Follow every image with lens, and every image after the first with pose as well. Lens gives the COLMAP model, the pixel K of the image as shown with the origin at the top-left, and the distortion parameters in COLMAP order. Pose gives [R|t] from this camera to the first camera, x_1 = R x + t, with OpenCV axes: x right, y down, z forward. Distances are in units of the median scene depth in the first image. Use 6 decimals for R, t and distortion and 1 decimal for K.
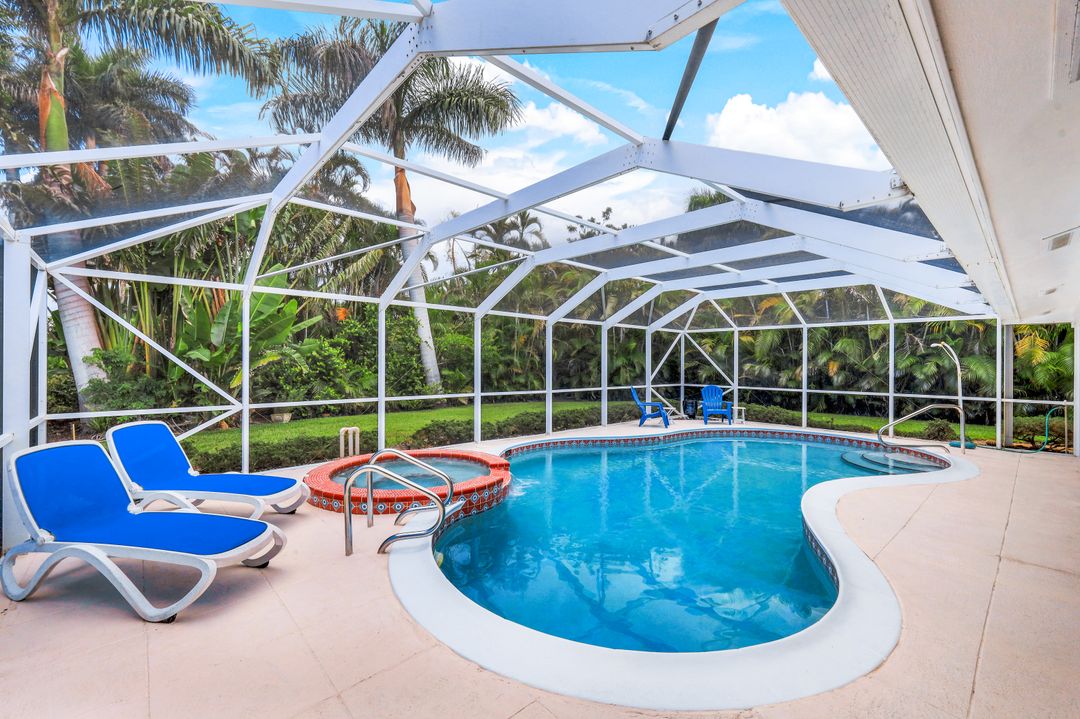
lens RADIAL K [[456.0, 0, 540.0], [0, 456.0, 359.5], [0, 0, 1]] dist [0.000329, -0.000084]
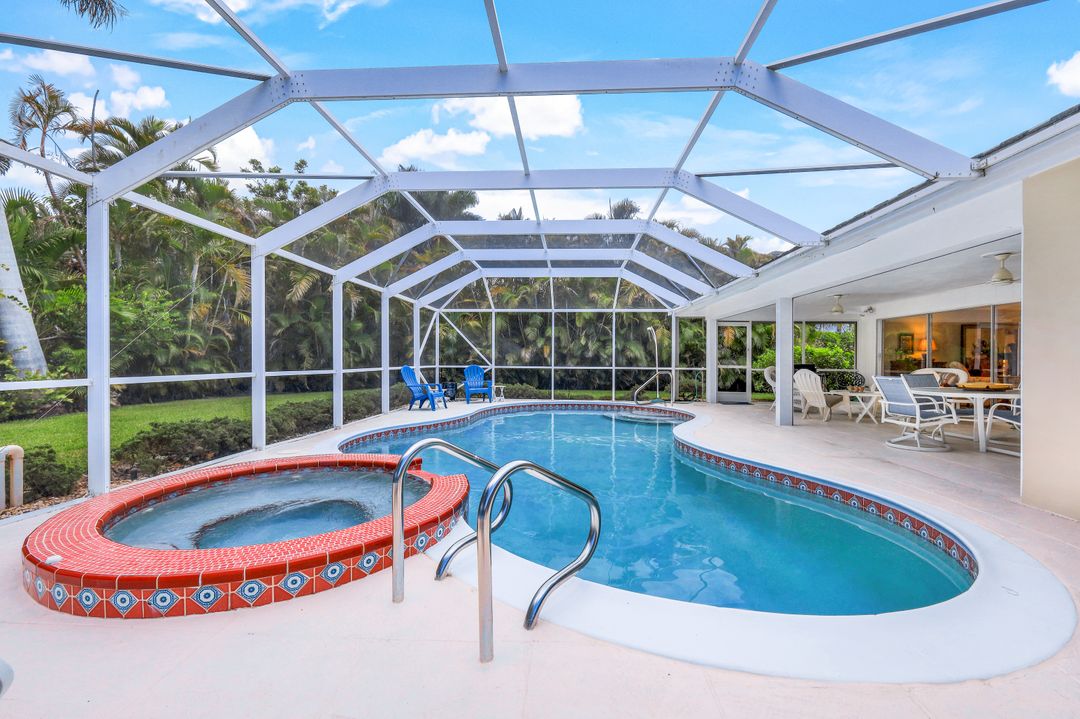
lens RADIAL K [[456.0, 0, 540.0], [0, 456.0, 359.5], [0, 0, 1]] dist [0.000329, -0.000084]
pose [[0.714826, -0.005059, 0.699284, -0.224132], [-0.000957, 0.999966, 0.008213, 0.037771], [-0.699301, -0.006540, 0.714797, 0.200414]]
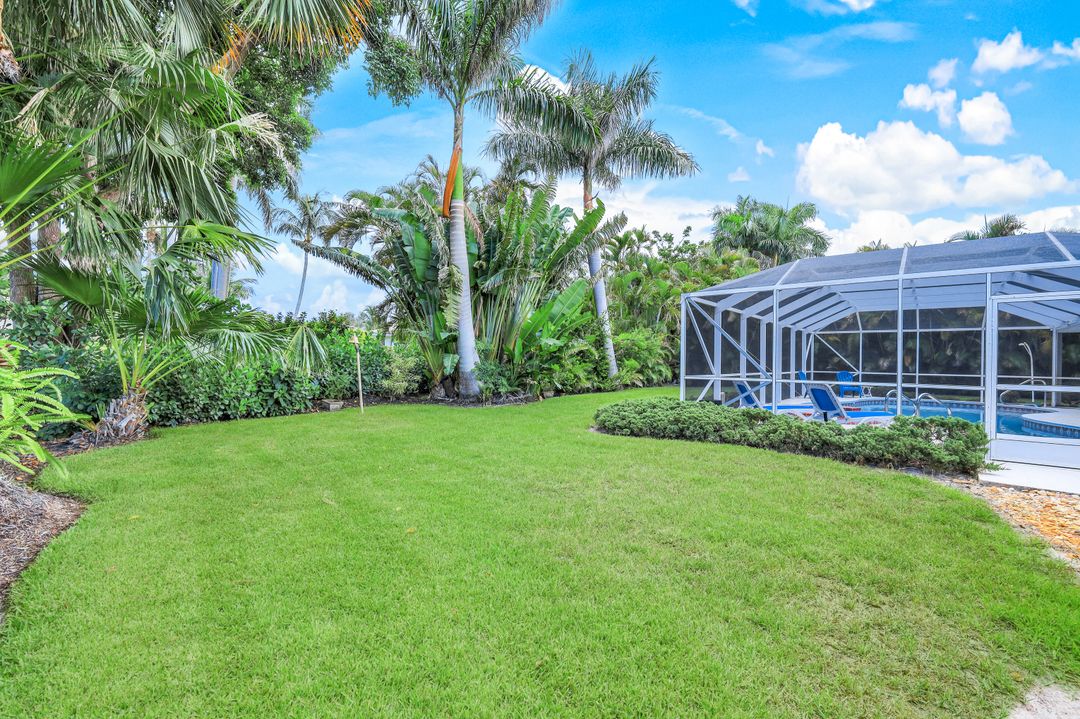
lens RADIAL K [[444.9, 0, 540.0], [0, 444.9, 359.5], [0, 0, 1]] dist [0.000577, 0.000114]
pose [[0.992263, 0.010005, 0.123752, -0.777099], [-0.010400, 0.999943, 0.002547, 0.028947], [-0.123720, -0.003815, 0.992310, -0.271860]]
